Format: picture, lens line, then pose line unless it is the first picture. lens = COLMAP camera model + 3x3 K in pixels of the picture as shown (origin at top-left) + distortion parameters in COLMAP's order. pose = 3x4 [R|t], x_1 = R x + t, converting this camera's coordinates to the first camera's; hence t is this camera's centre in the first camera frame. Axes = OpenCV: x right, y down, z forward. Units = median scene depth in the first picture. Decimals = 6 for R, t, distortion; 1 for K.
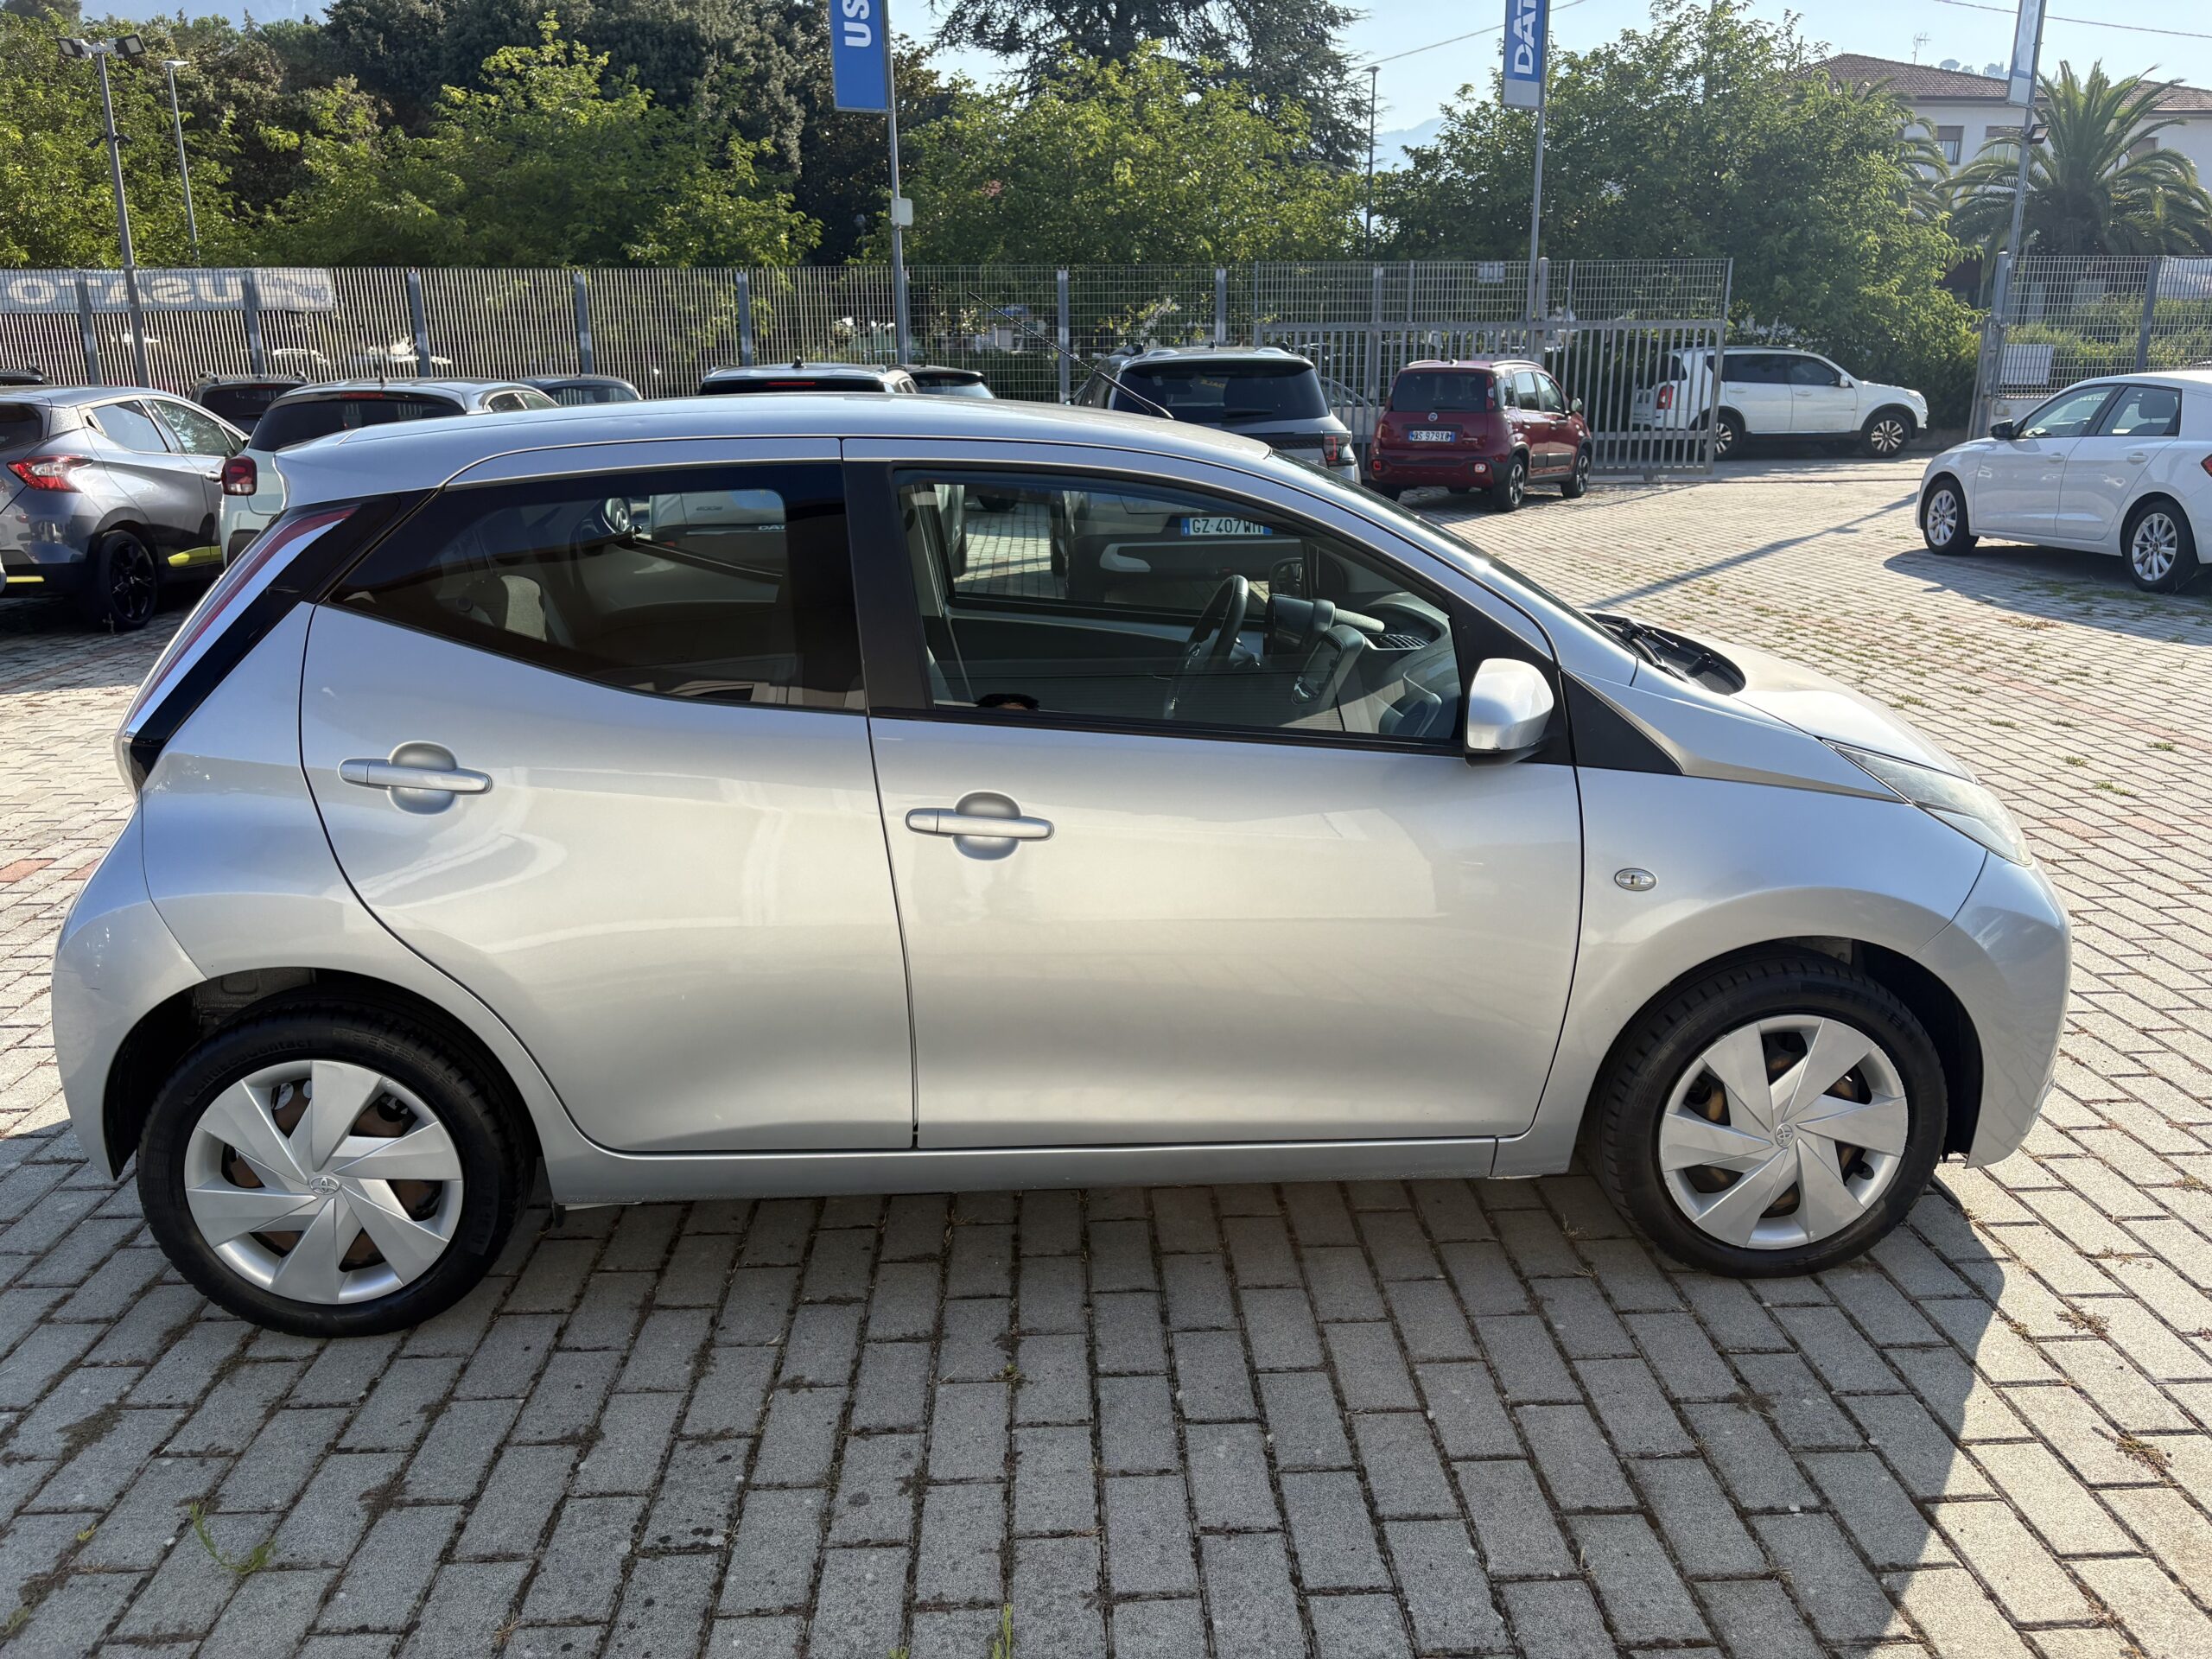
lens RADIAL K [[1658.9, 0, 1091.8], [0, 1658.9, 830.7], [0, 0, 1]] dist [0.061612, -0.070024]
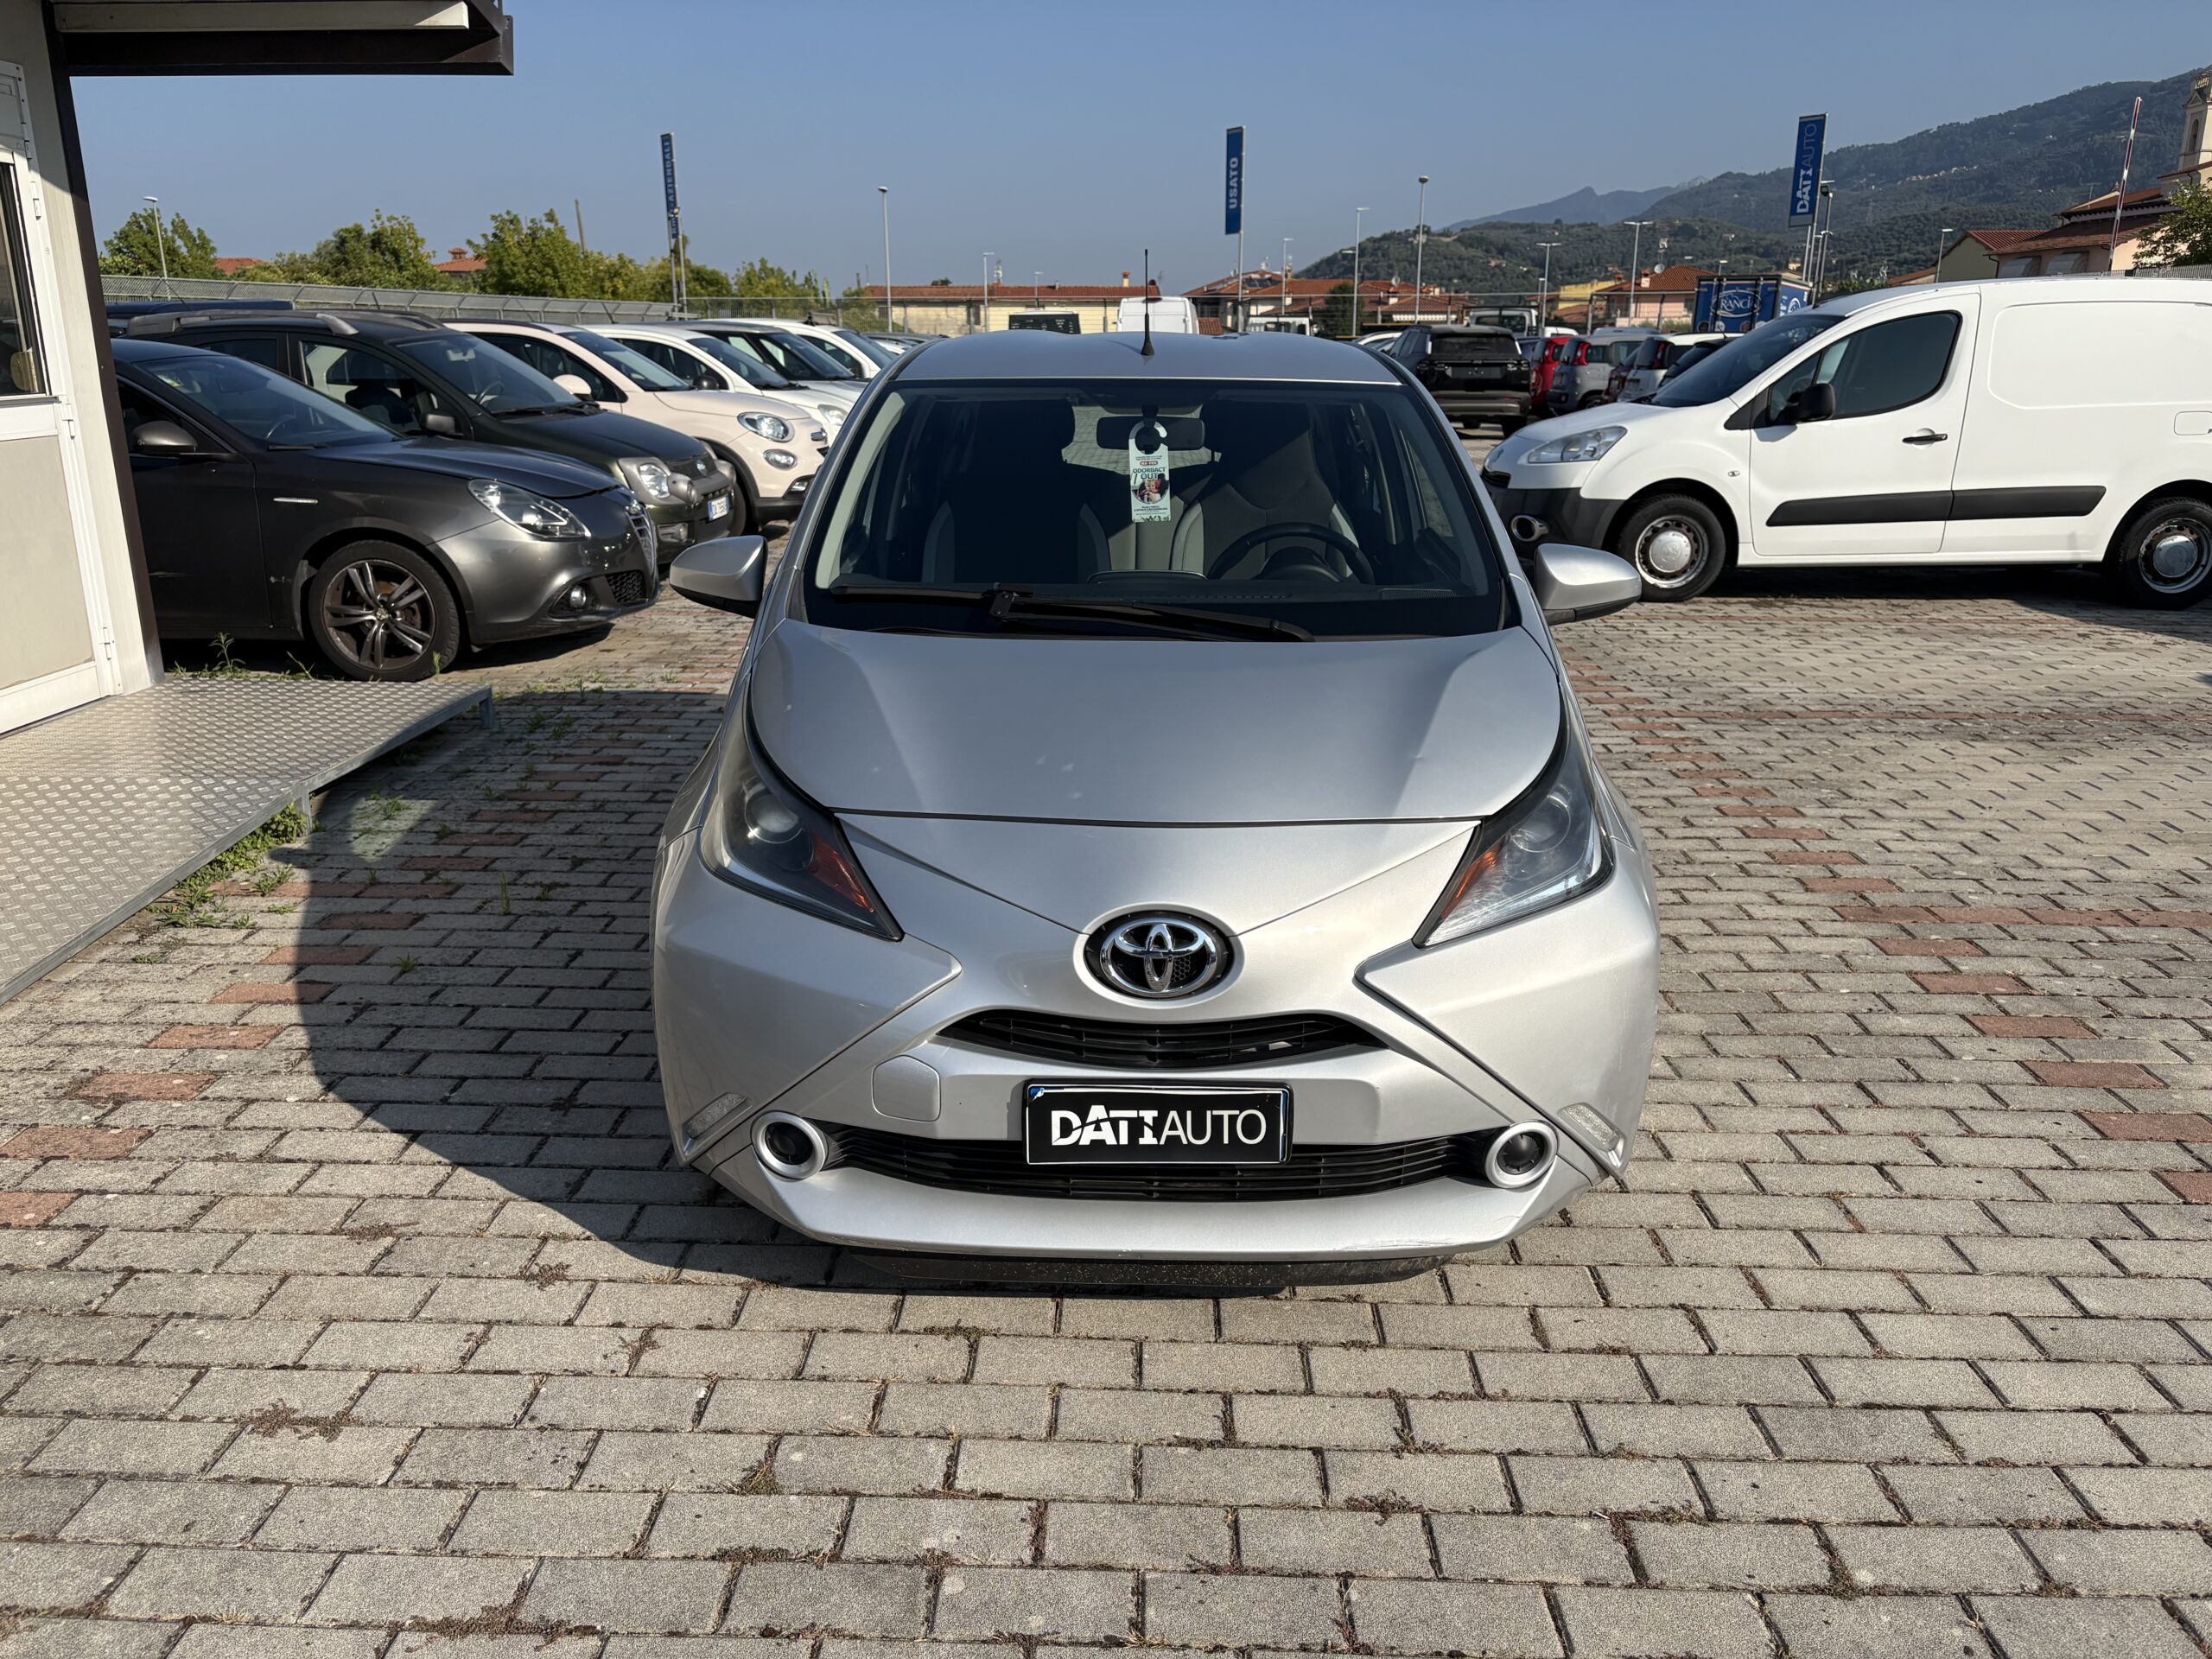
lens RADIAL K [[1672.9, 0, 1106.0], [0, 1672.9, 829.5], [0, 0, 1]] dist [0.058884, -0.059393]
pose [[-0.067648, 0.291054, -0.954312, 1.477109], [-0.270669, 0.915278, 0.298336, -0.344147], [0.960293, 0.278485, 0.016863, 1.255748]]
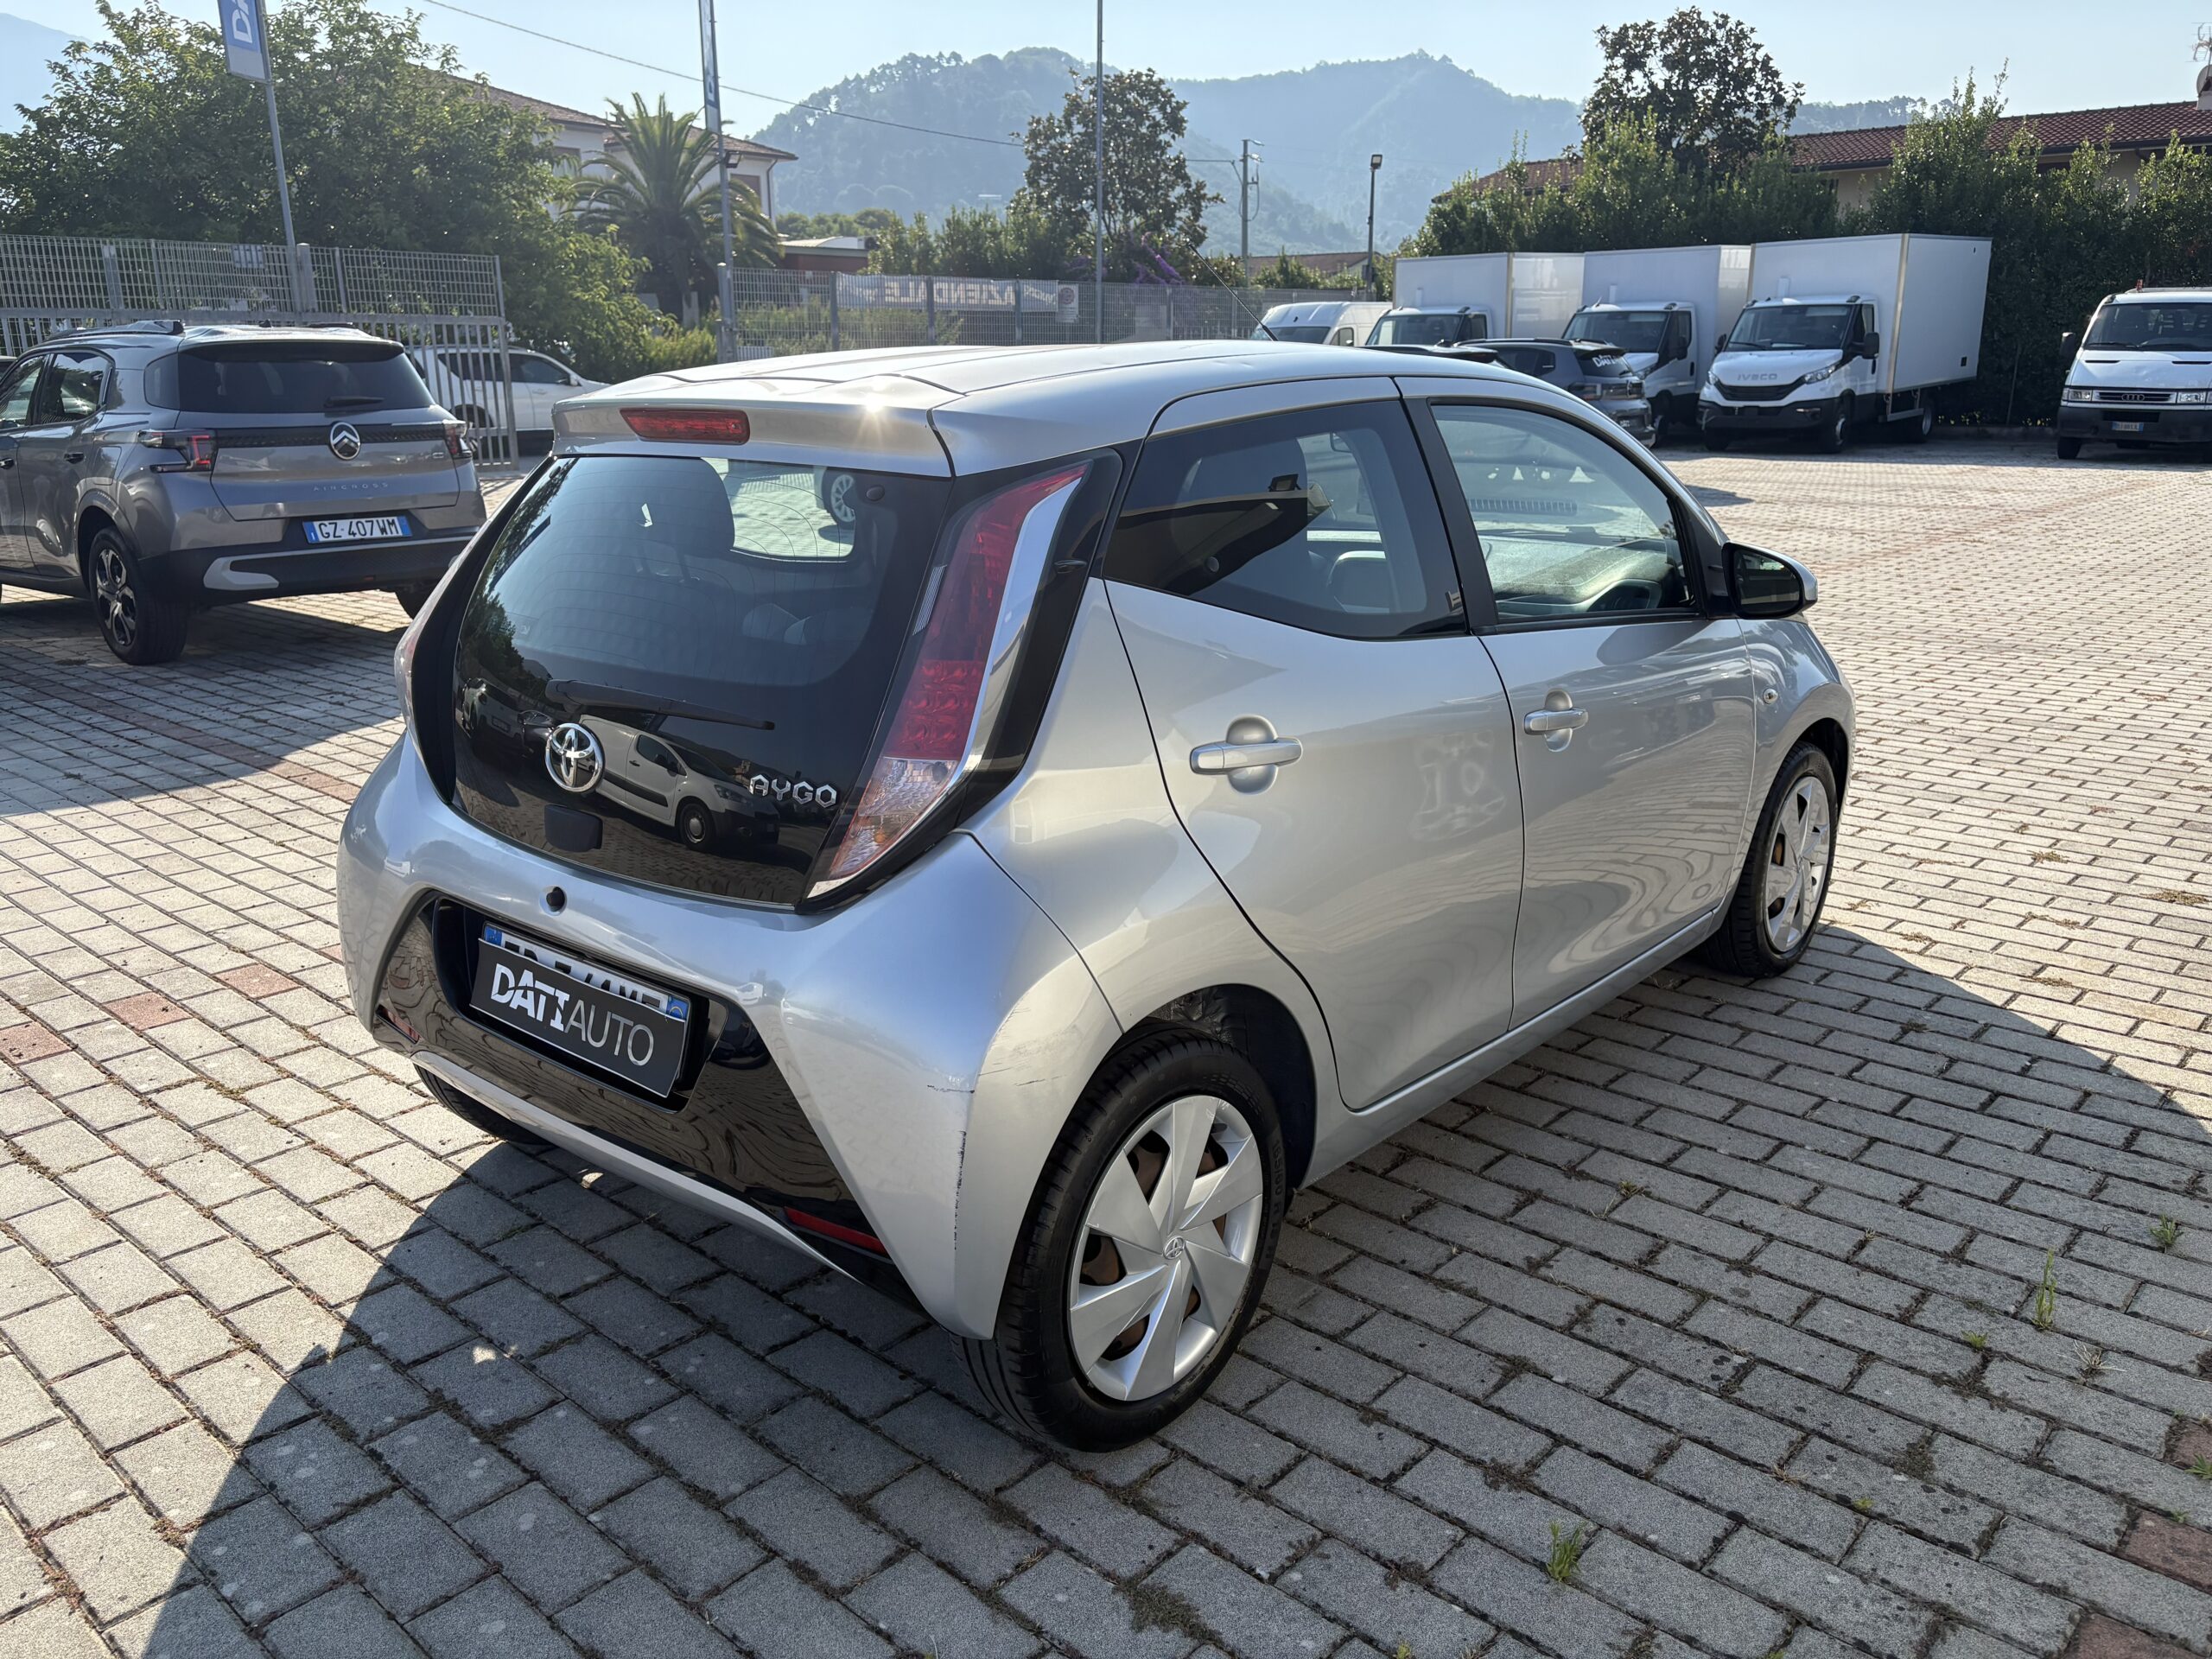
lens RADIAL K [[1668.2, 0, 1101.3], [0, 1668.2, 842.7], [0, 0, 1]] dist [0.045561, -0.054812]
pose [[0.702502, -0.191773, 0.685357, -1.033038], [0.189578, 0.978640, 0.079518, -0.067446], [-0.685968, 0.074068, 0.723852, 0.388918]]
